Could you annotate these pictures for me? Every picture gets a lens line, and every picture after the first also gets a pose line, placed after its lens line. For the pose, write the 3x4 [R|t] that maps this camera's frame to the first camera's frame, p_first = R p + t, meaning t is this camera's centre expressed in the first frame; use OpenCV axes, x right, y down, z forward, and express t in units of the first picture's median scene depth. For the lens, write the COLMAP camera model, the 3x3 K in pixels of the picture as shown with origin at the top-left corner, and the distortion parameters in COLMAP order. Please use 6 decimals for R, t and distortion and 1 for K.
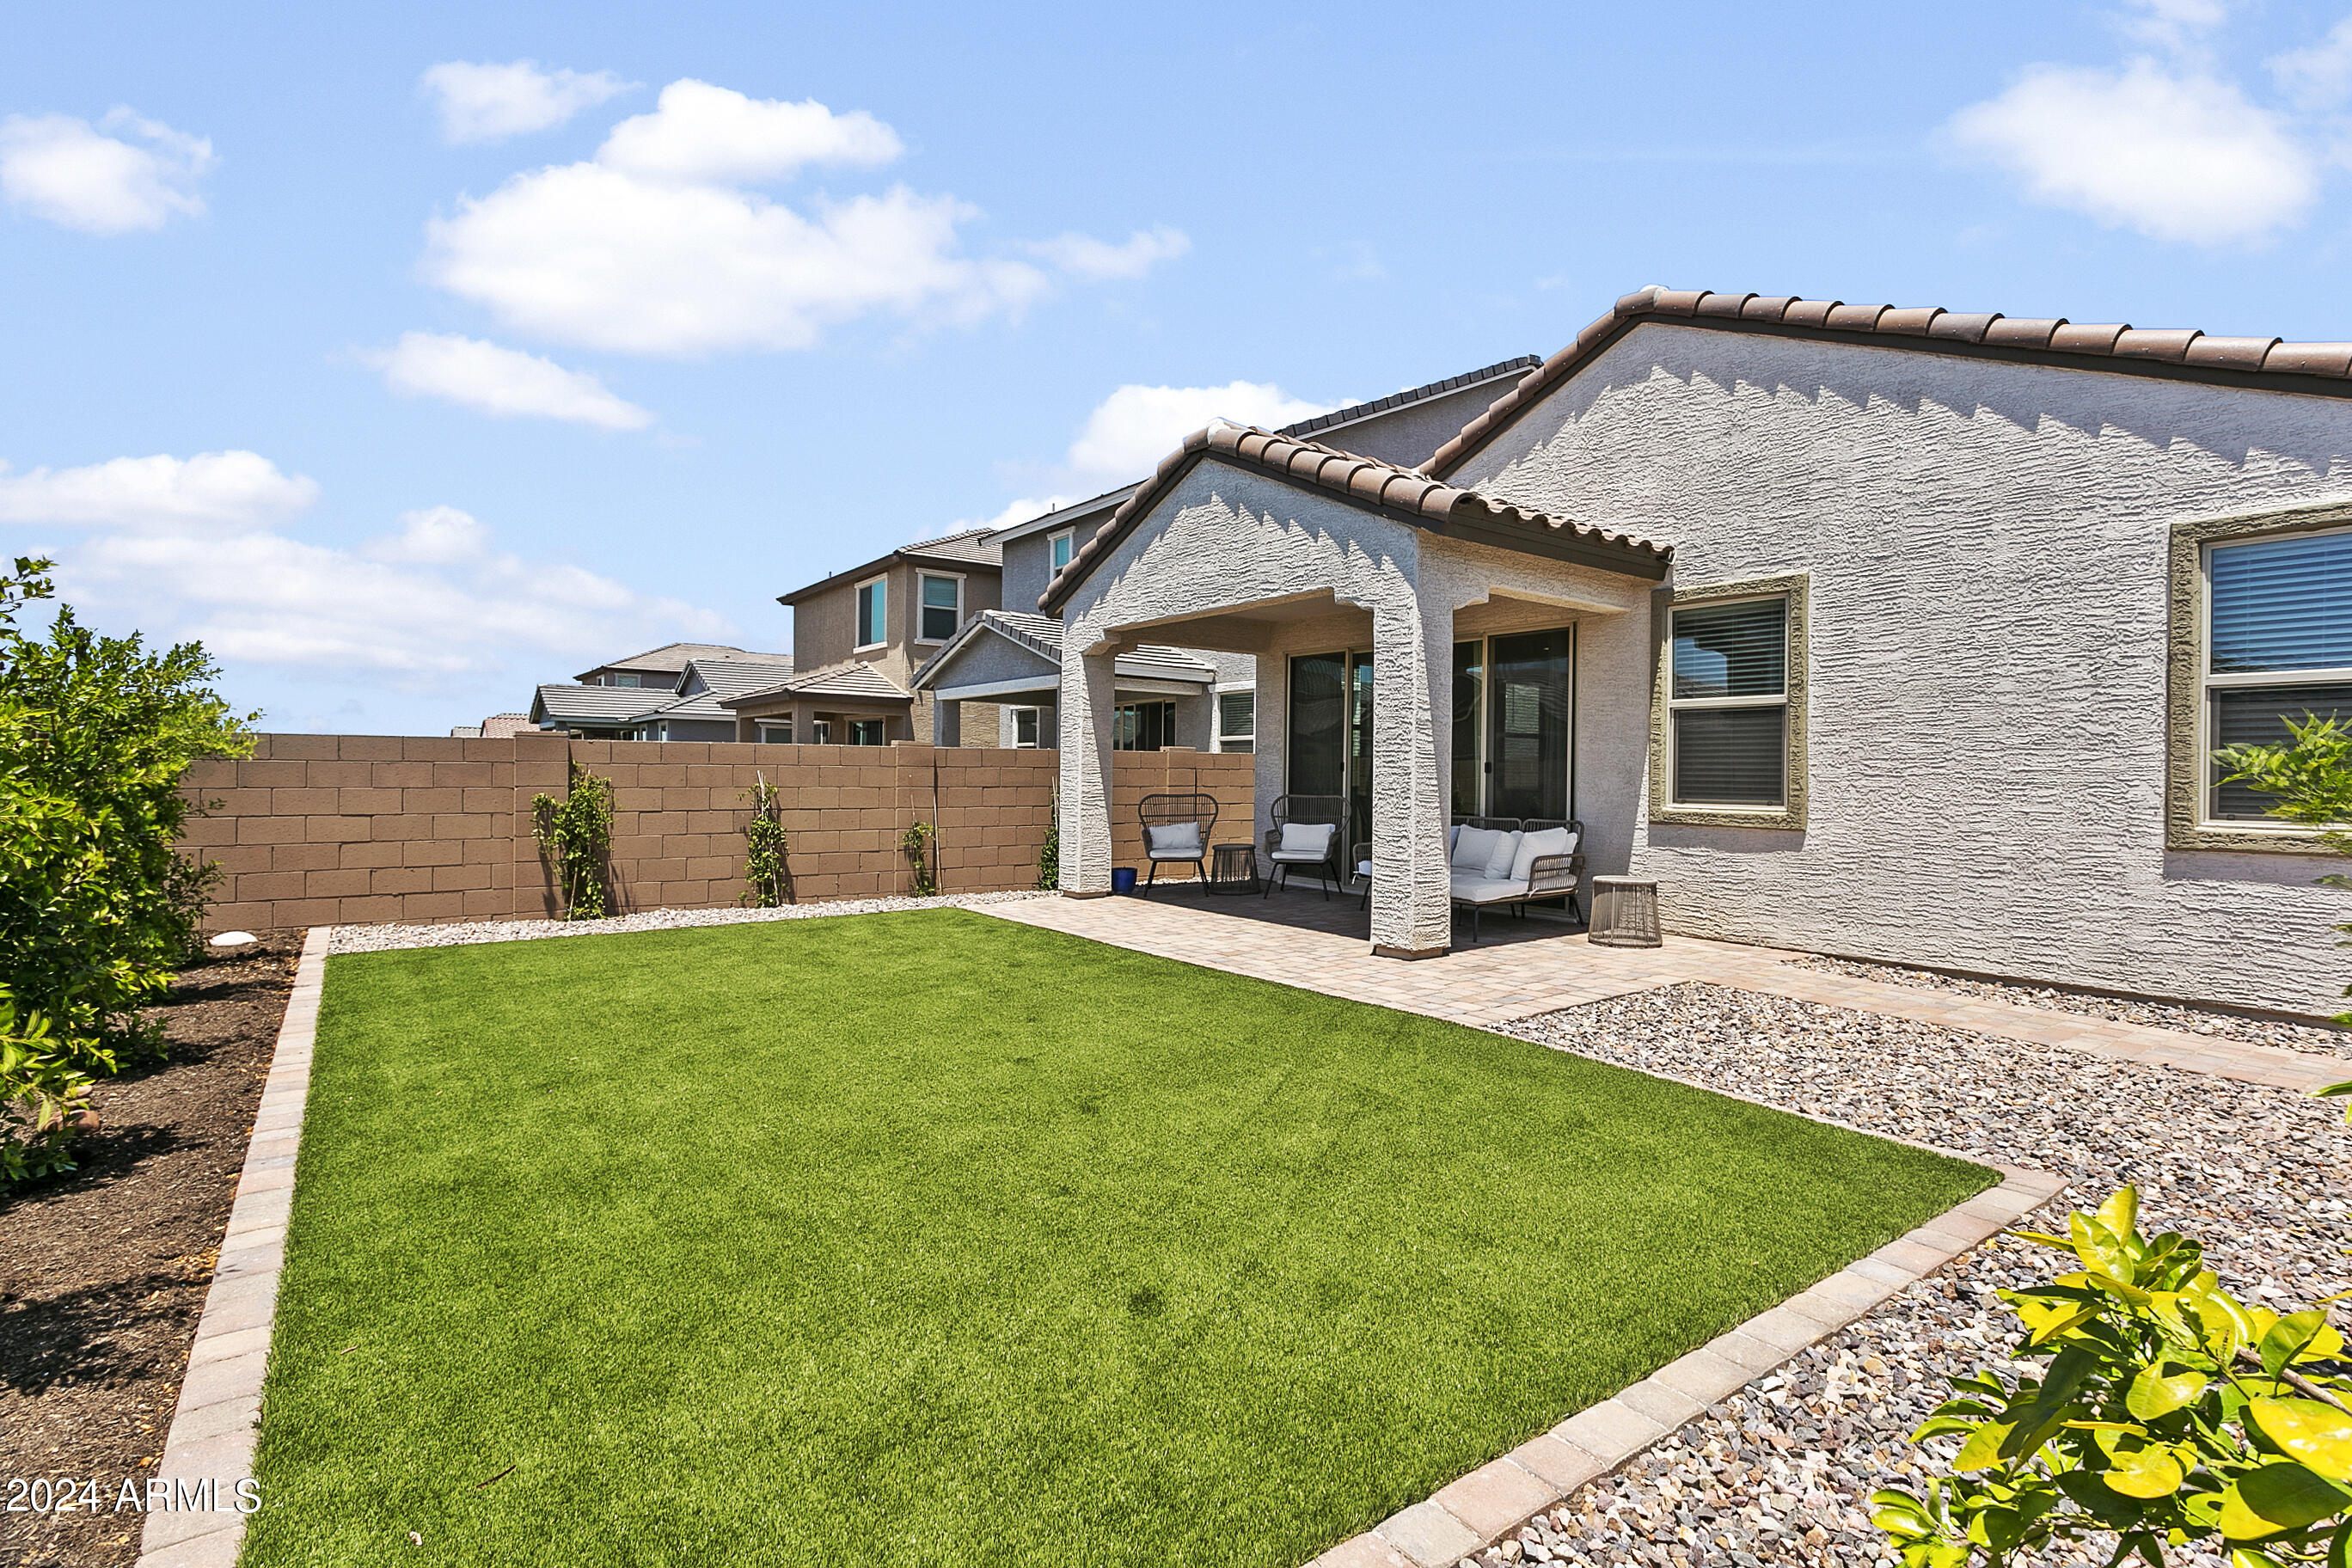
lens RADIAL K [[1144.7, 0, 1179.3], [0, 1144.7, 766.6], [0, 0, 1]] dist [-0.002694, -0.000498]
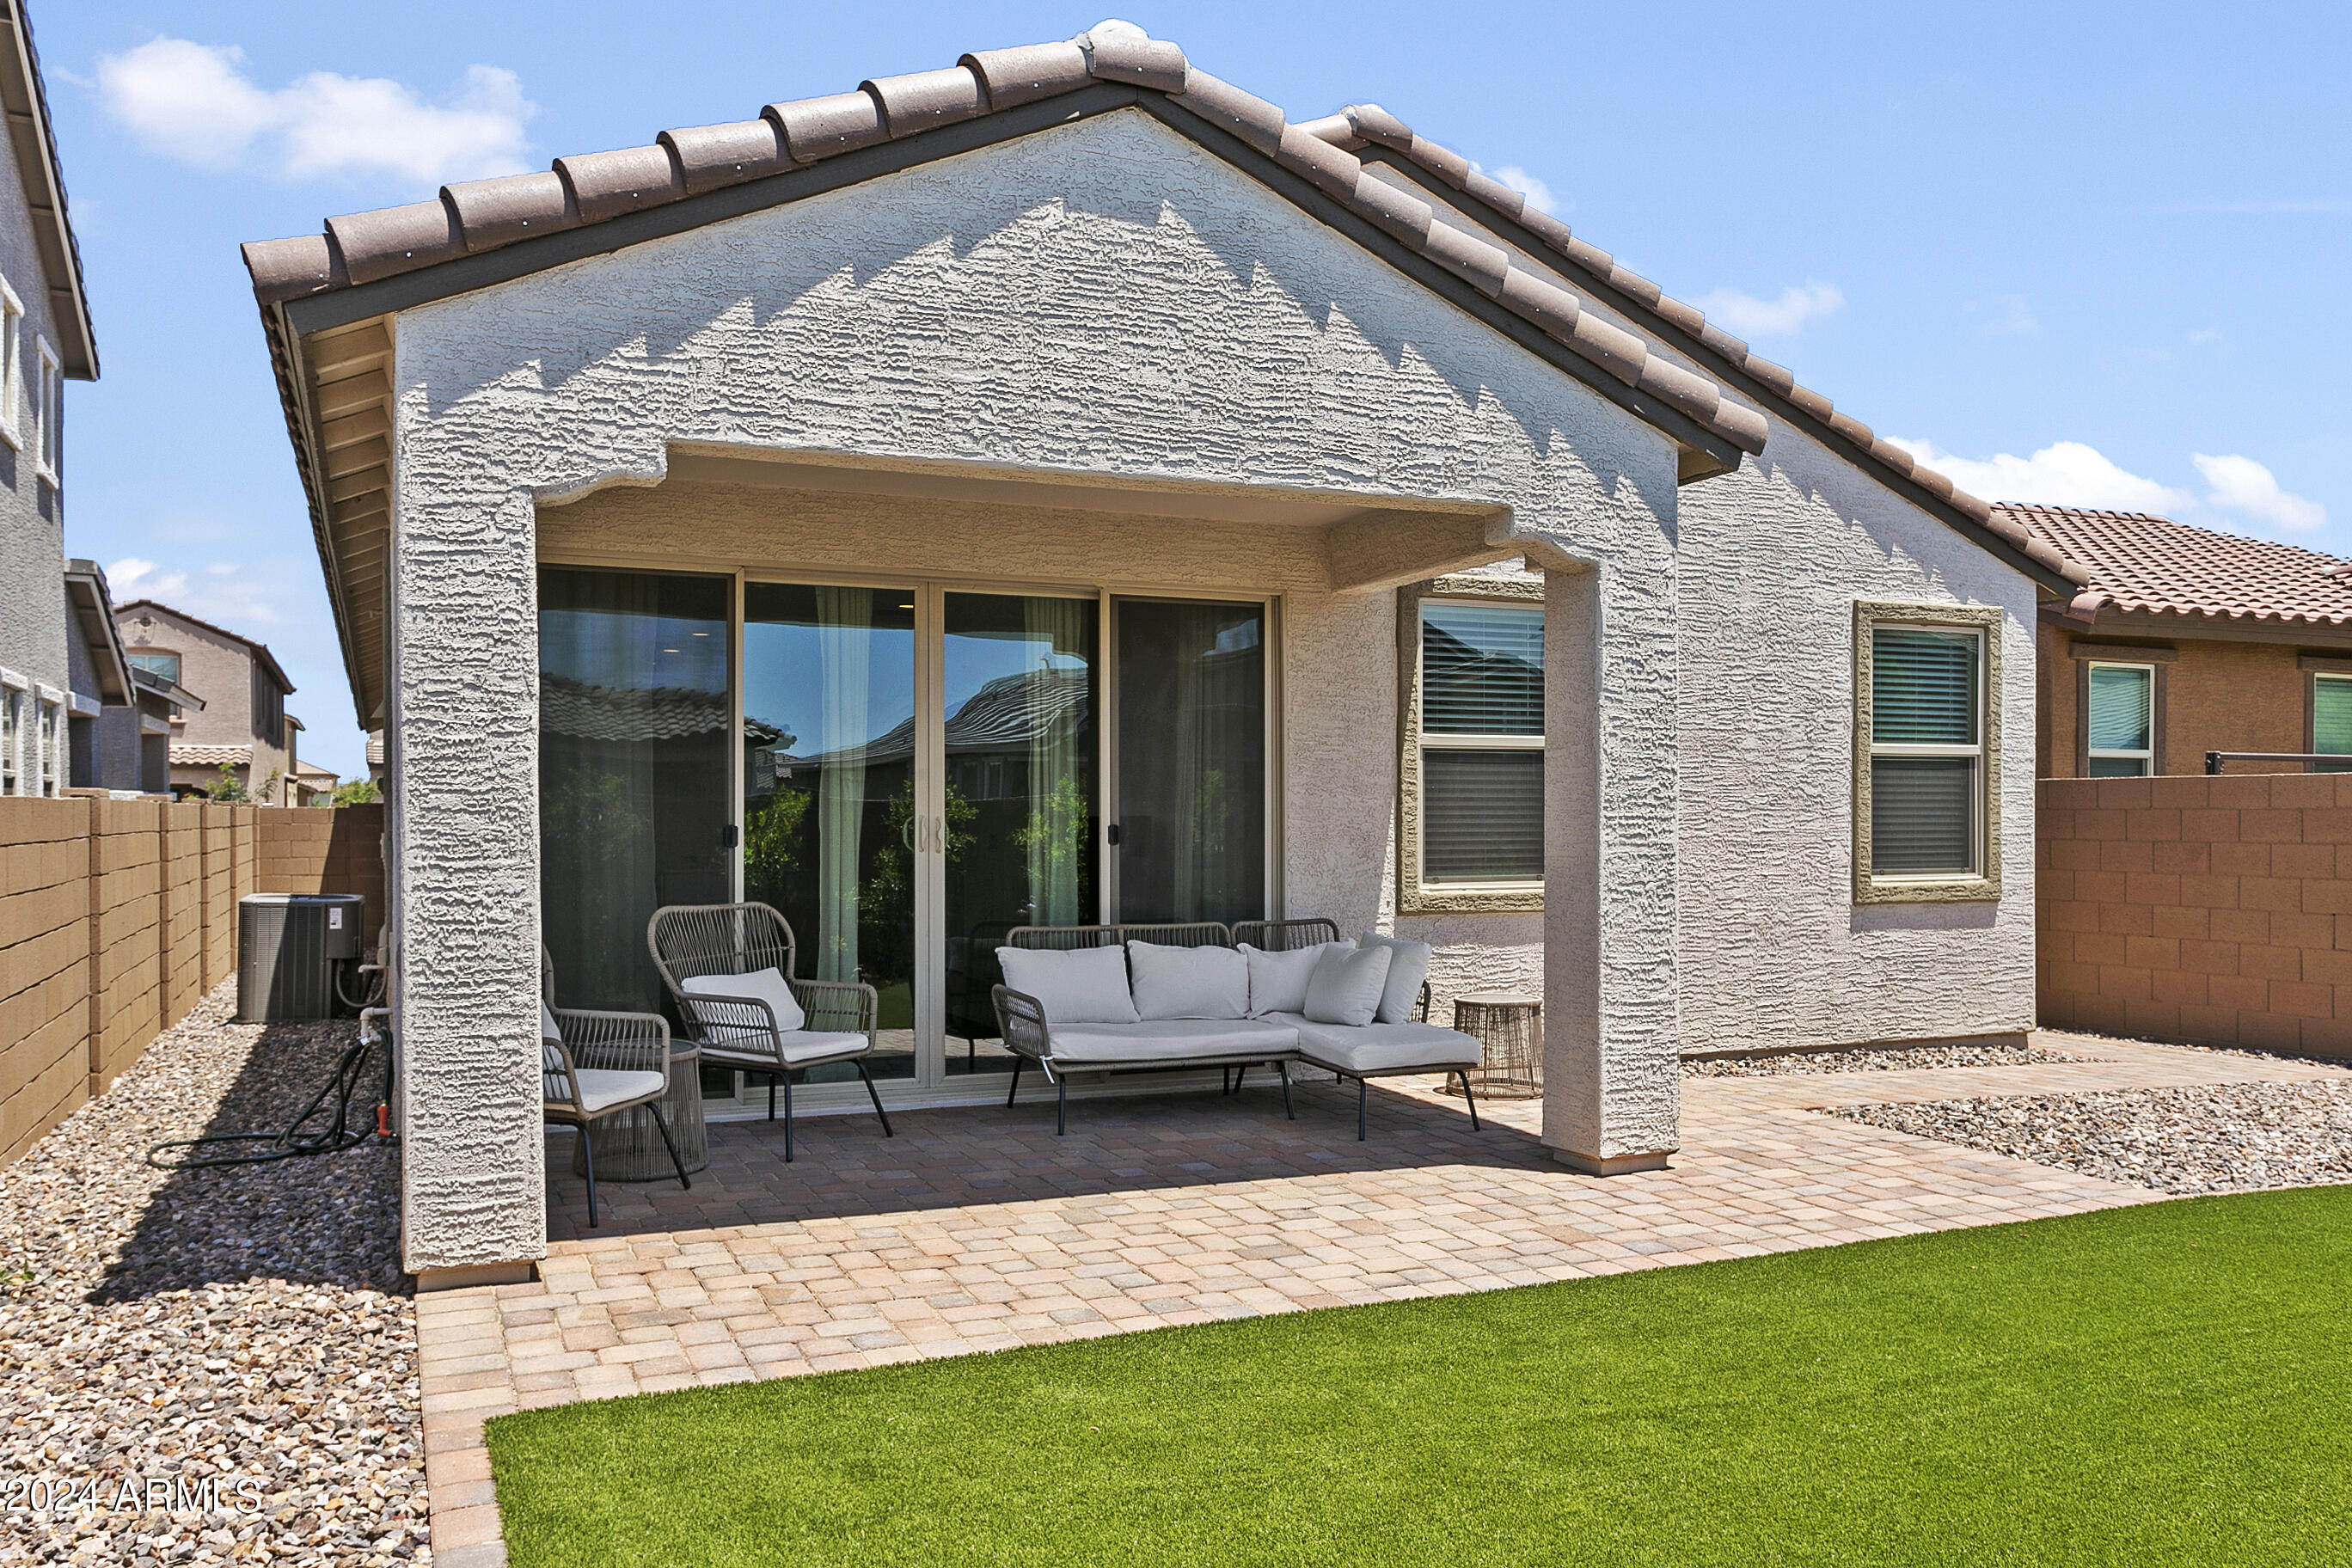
lens RADIAL K [[1836.1, 0, 1181.0], [0, 1836.1, 807.5], [0, 0, 1]] dist [0.001164, 0.000291]
pose [[0.207179, -0.008222, 0.978268, -0.783824], [-0.003020, 0.999955, 0.009044, -0.026746], [-0.978298, -0.004828, 0.207145, 1.048184]]
